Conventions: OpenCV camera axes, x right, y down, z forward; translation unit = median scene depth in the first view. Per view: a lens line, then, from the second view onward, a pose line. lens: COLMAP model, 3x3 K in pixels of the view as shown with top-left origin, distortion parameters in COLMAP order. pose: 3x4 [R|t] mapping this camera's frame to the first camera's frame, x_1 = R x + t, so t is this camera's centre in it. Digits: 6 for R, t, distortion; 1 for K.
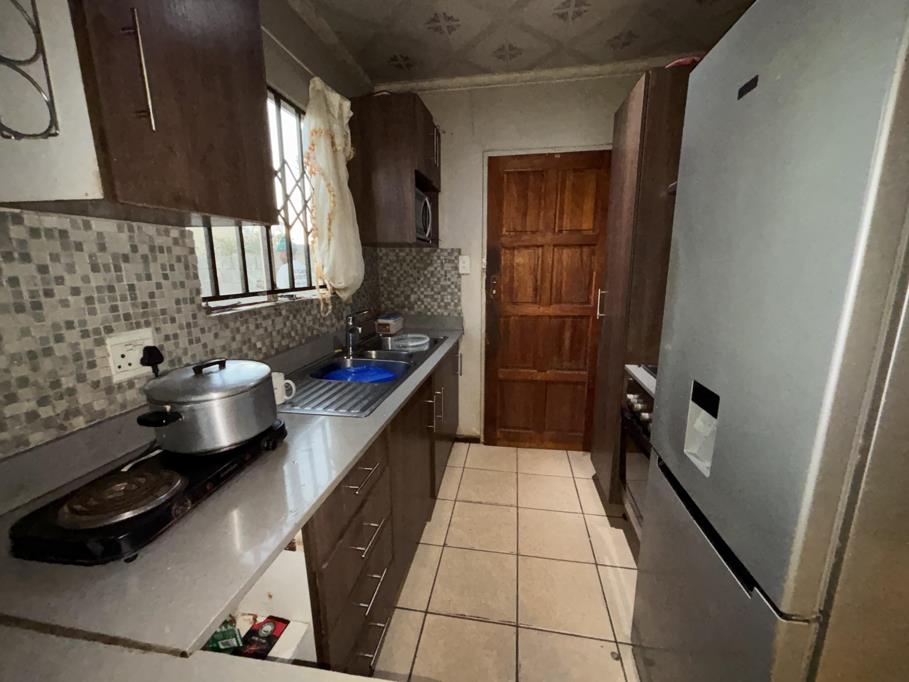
lens RADIAL K [[365.7, 0, 454.5], [0, 365.7, 341.0], [0, 0, 1]] dist [0.002261, 0.000168]
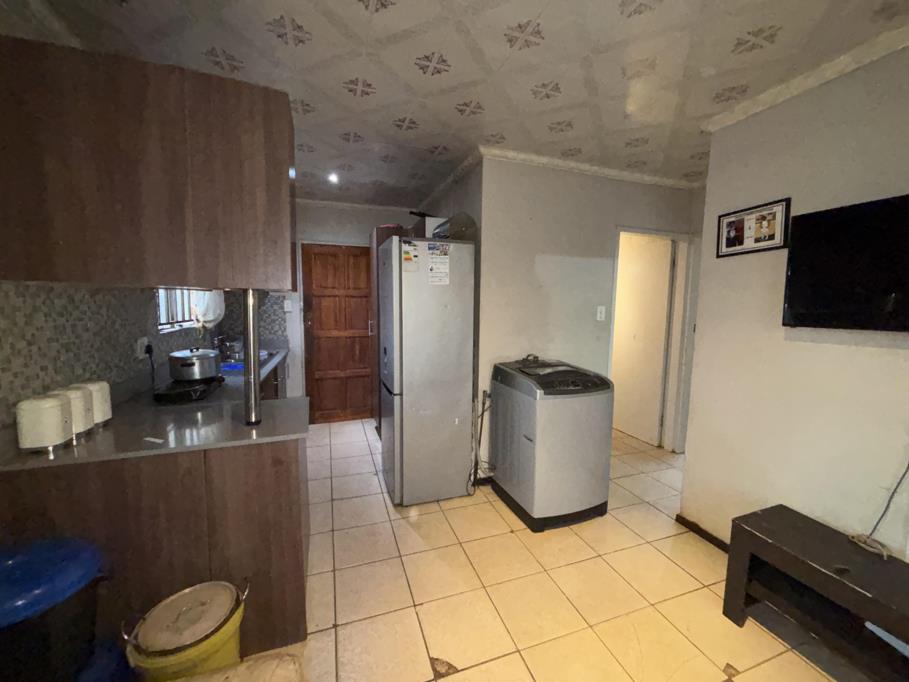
lens RADIAL K [[365.7, 0, 454.5], [0, 365.7, 341.0], [0, 0, 1]] dist [0.002261, 0.000168]
pose [[0.878954, -0.034373, 0.475666, -0.098924], [0.080229, 0.993842, -0.076432, 0.119069], [-0.470110, 0.105342, 0.876299, -0.700996]]
